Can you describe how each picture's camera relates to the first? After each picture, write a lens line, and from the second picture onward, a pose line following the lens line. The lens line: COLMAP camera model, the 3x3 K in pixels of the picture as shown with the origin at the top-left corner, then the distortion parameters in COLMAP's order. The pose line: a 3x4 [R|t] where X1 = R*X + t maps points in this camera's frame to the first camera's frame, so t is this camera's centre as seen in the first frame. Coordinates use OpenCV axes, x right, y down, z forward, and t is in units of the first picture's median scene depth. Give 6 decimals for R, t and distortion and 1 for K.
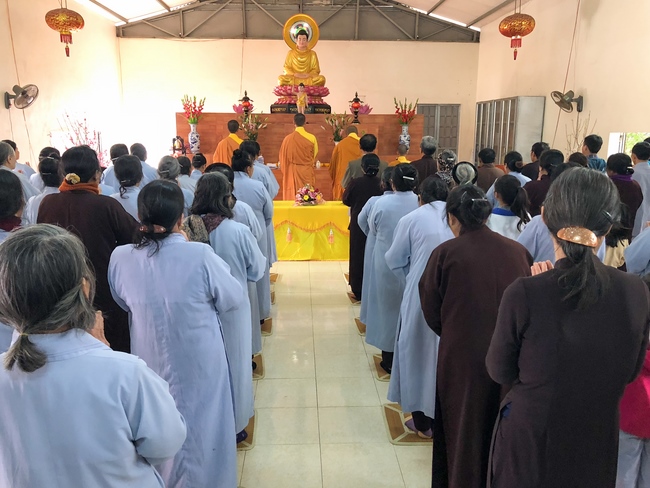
lens RADIAL K [[536.1, 0, 326.5], [0, 536.1, 241.7], [0, 0, 1]] dist [0.015393, -0.008747]
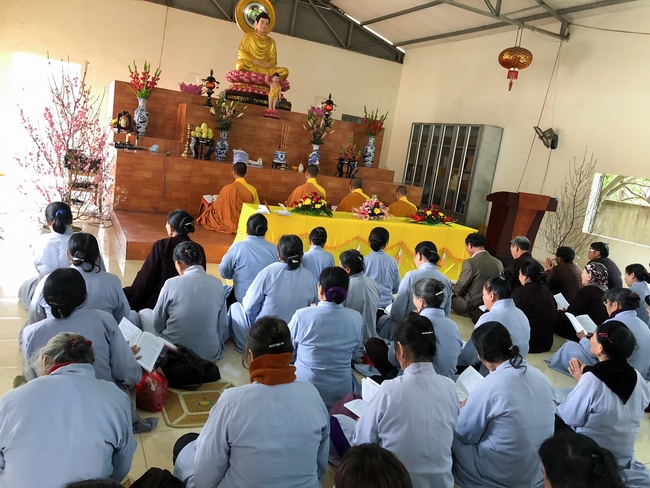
lens RADIAL K [[536.1, 0, 326.5], [0, 536.1, 241.7], [0, 0, 1]] dist [0.015393, -0.008747]
pose [[0.916230, 0.059826, 0.396162, -0.268626], [-0.056289, 0.998203, -0.020560, -0.006269], [-0.396680, -0.003462, 0.917950, 0.143845]]
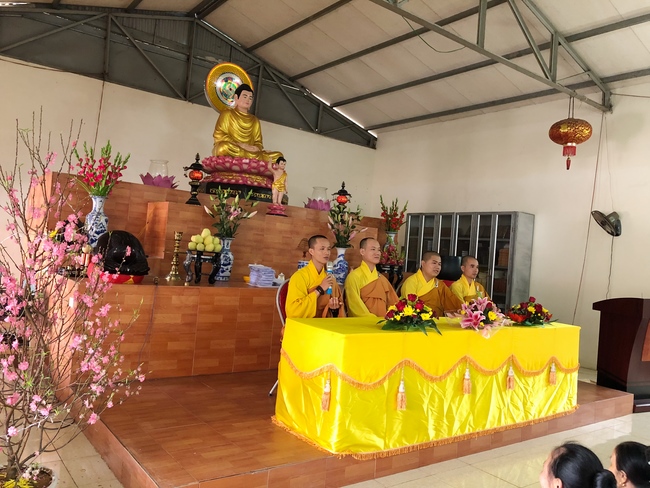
lens RADIAL K [[536.1, 0, 326.5], [0, 536.1, 241.7], [0, 0, 1]] dist [0.015393, -0.008747]
pose [[0.826362, 0.074572, 0.558180, -0.315473], [0.040479, 0.980764, -0.190955, -0.060833], [-0.561683, 0.180393, 0.807447, 0.411576]]
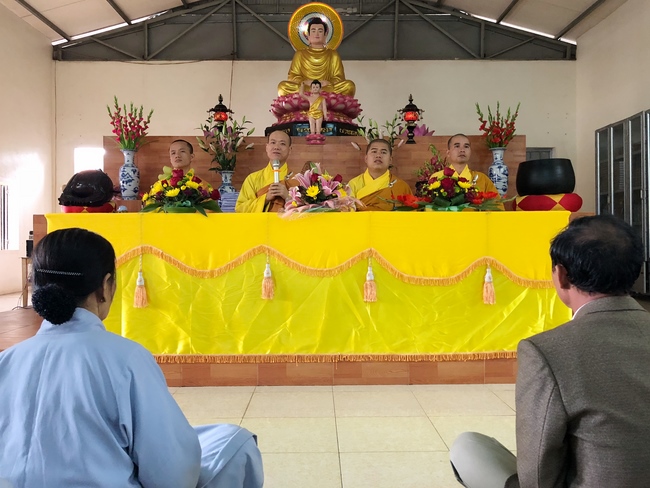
lens RADIAL K [[551.9, 0, 319.7], [0, 551.9, 234.7], [0, 0, 1]] dist [0.015730, -0.014089]
pose [[0.998996, -0.012976, -0.042876, -0.017066], [0.003550, 0.977050, -0.212979, -0.004019], [0.044655, 0.212613, 0.976115, 0.400442]]
